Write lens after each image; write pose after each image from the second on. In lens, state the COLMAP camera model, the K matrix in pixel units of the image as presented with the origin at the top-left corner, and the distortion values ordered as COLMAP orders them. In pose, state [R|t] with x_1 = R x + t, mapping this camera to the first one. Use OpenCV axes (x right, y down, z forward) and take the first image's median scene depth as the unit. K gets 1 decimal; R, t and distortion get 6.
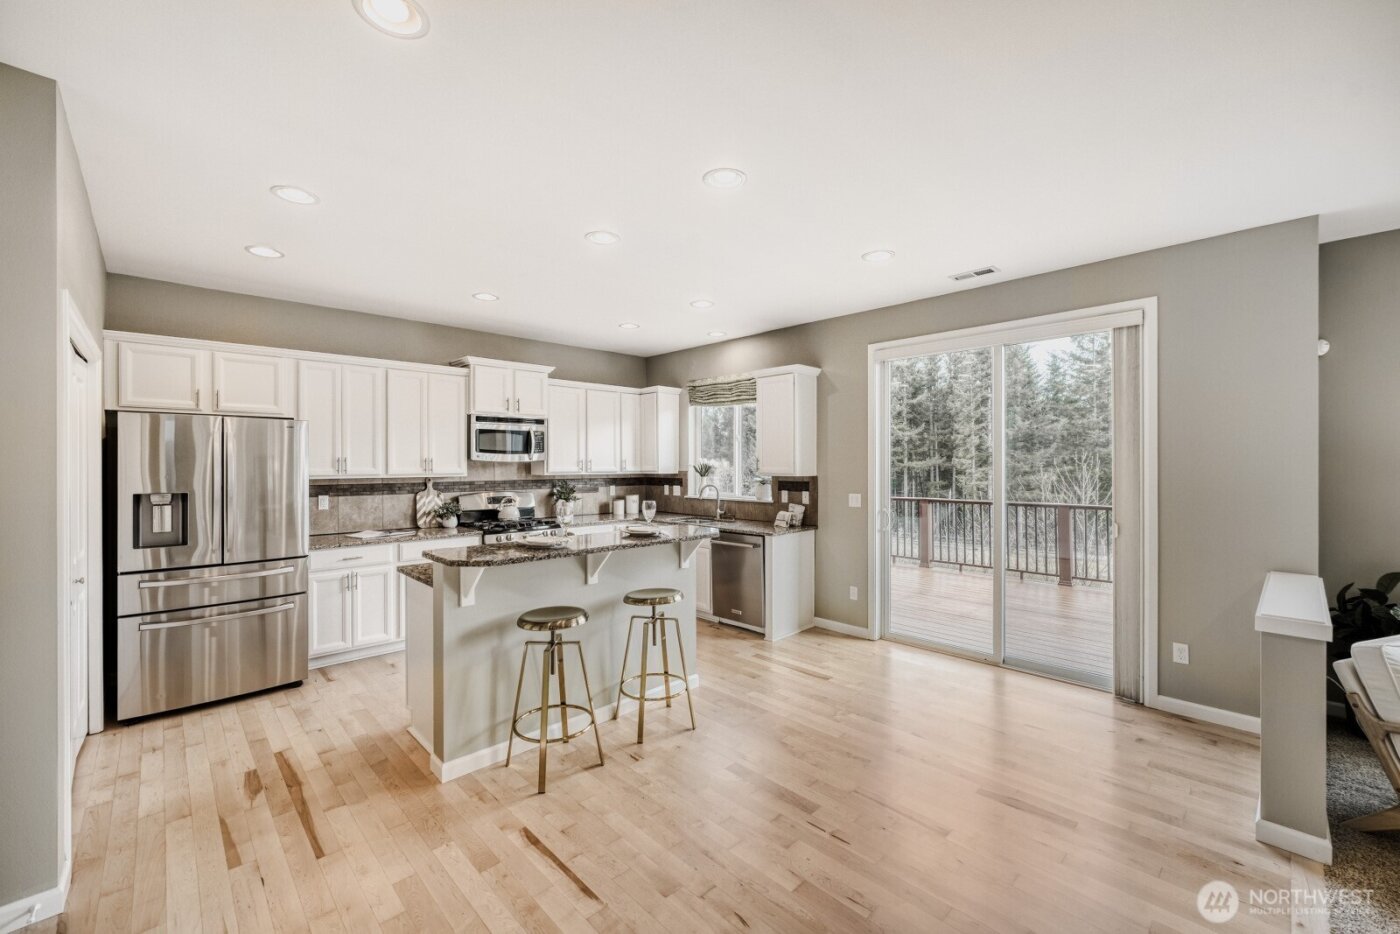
lens RADIAL K [[568.2, 0, 692.8], [0, 568.2, 462.3], [0, 0, 1]] dist [-0.000413, 0.000112]
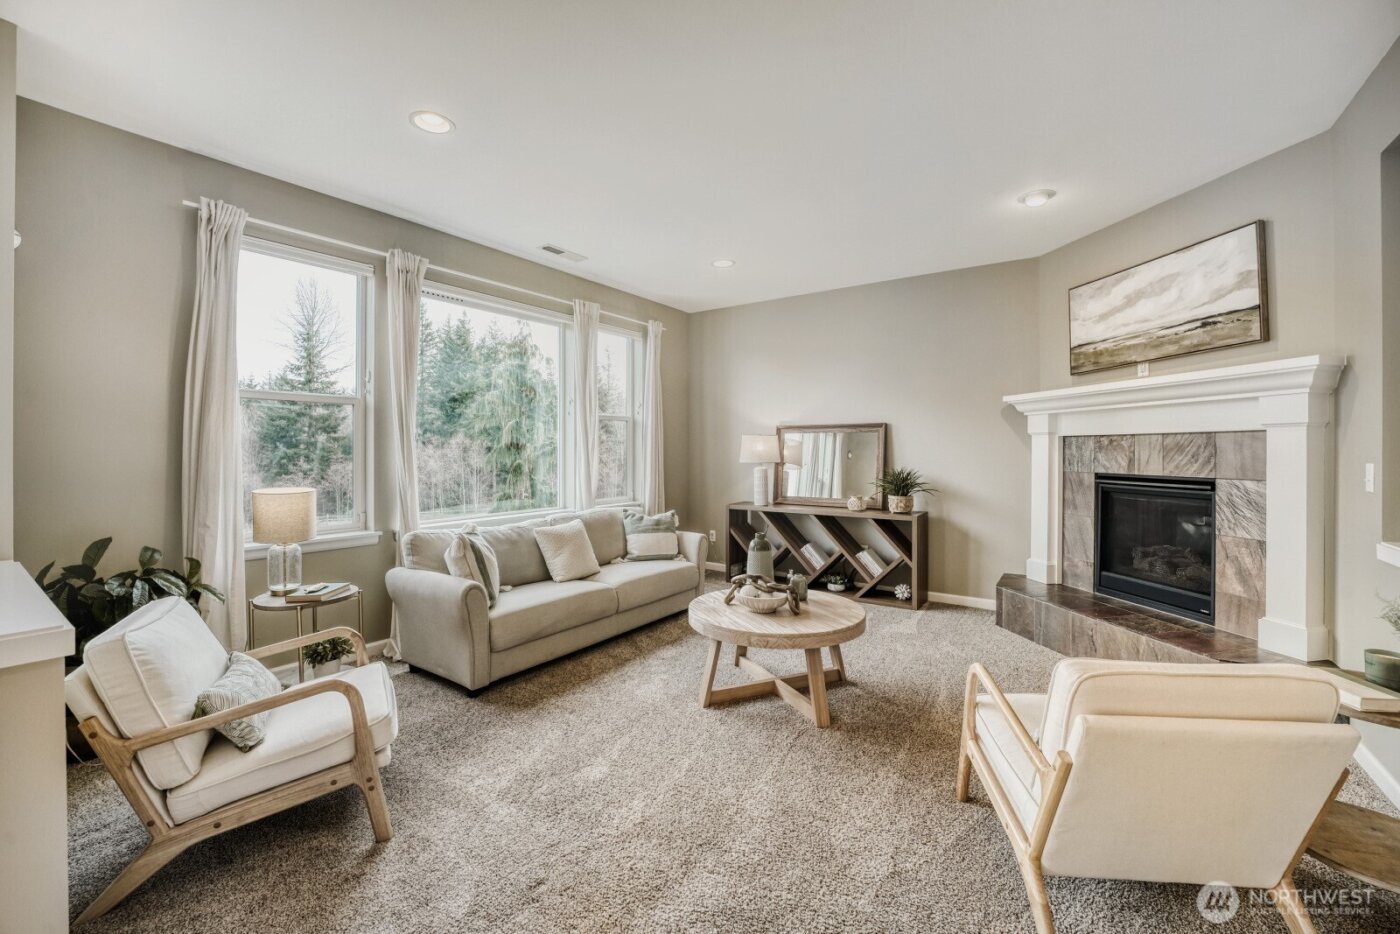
lens RADIAL K [[579.7, 0, 696.2], [0, 579.7, 450.5], [0, 0, 1]] dist [-0.026218, -0.000198]
pose [[-0.193651, 0.003712, 0.981063, 0.167939], [0.000243, 0.999993, -0.003736, 0.041621], [-0.981070, -0.000485, -0.193651, 0.189293]]
